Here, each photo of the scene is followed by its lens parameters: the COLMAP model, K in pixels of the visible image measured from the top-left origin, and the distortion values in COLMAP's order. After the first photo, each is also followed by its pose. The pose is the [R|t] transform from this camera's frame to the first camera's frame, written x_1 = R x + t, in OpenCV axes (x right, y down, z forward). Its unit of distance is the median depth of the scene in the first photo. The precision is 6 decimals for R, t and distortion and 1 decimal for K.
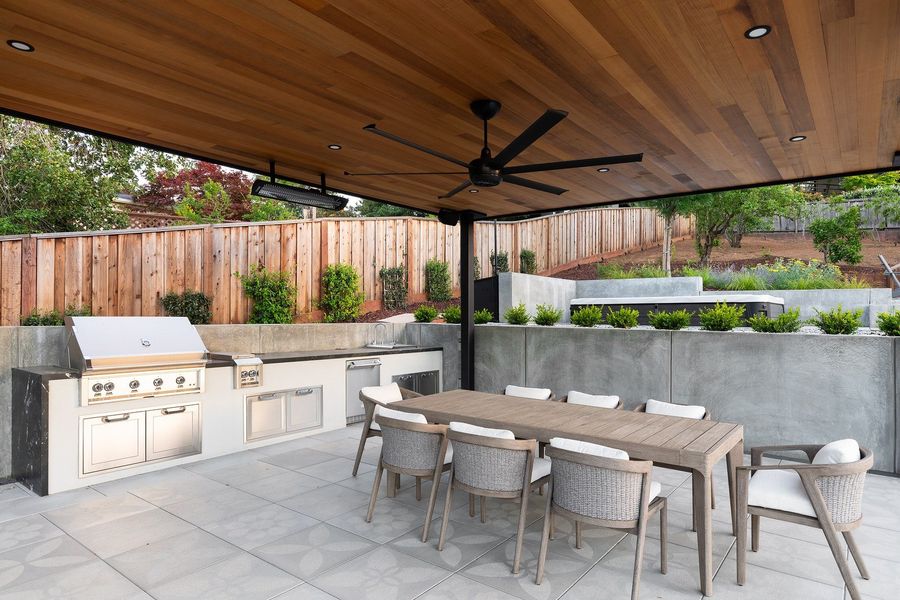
lens RADIAL K [[536.5, 0, 448.8], [0, 536.5, 314.7], [0, 0, 1]] dist [0.012485, -0.000216]
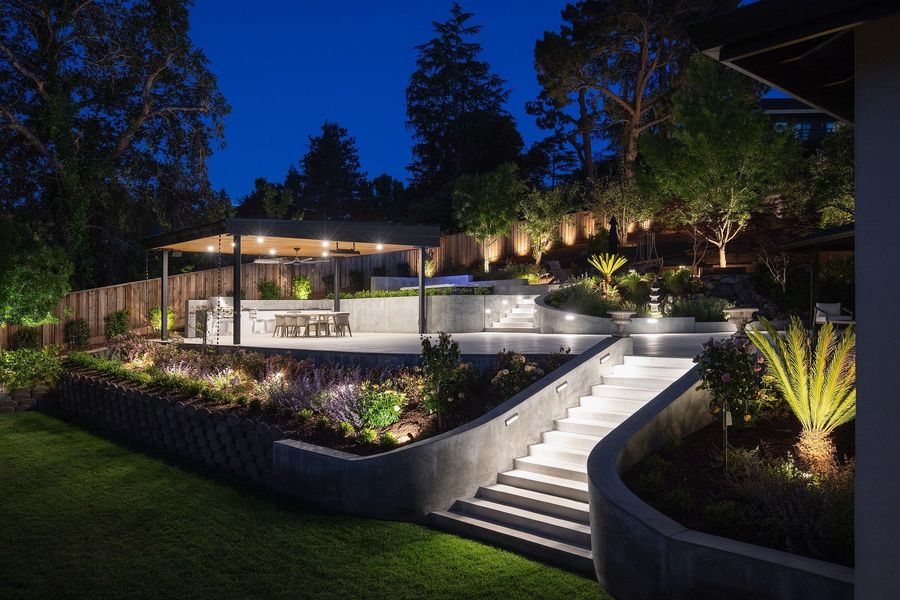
lens RADIAL K [[723.9, 0, 465.5], [0, 723.9, 299.8], [0, 0, 1]] dist [-0.001409, 0.017998]
pose [[0.988415, -0.029213, -0.148936, 1.127008], [0.026462, 0.999441, -0.020417, 0.105715], [0.149450, 0.016239, 0.988636, -2.291341]]
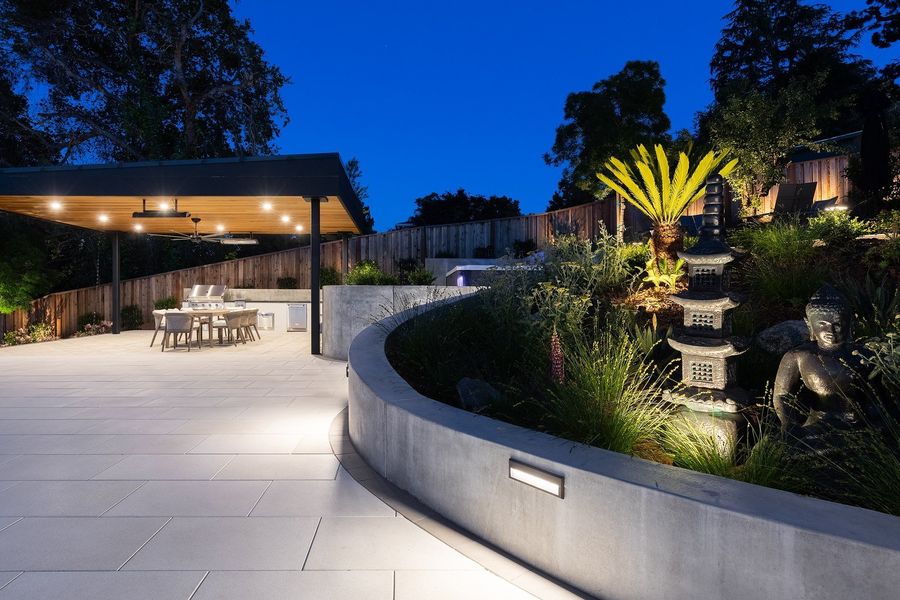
lens RADIAL K [[503.8, 0, 404.4], [0, 503.8, 290.4], [0, 0, 1]] dist [0.001954, 0.002746]
pose [[0.616366, -0.014033, -0.787335, 1.545499], [-0.001913, 0.999812, -0.019317, 0.056359], [0.787458, 0.013413, 0.616223, 0.033367]]
